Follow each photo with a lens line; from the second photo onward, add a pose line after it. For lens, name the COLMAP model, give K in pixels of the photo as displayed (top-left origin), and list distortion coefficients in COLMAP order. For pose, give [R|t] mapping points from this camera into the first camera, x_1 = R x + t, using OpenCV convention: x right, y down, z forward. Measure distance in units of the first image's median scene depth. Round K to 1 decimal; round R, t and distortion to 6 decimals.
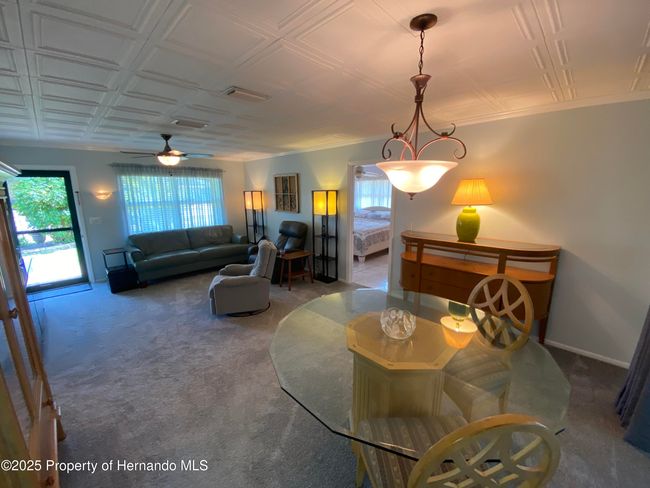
lens RADIAL K [[265.8, 0, 331.0], [0, 265.8, 248.2], [0, 0, 1]] dist [-0.007982, -0.002745]
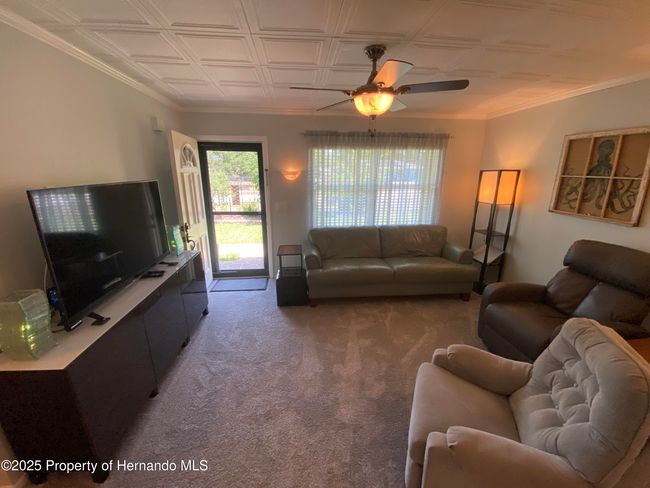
lens RADIAL K [[265.8, 0, 322.4], [0, 265.8, 245.0], [0, 0, 1]] dist [-0.007982, -0.002745]
pose [[0.760314, 0.172926, -0.626115, -0.233048], [-0.142509, 0.984835, 0.098947, -0.075926], [0.633730, 0.013996, 0.773427, 0.397600]]
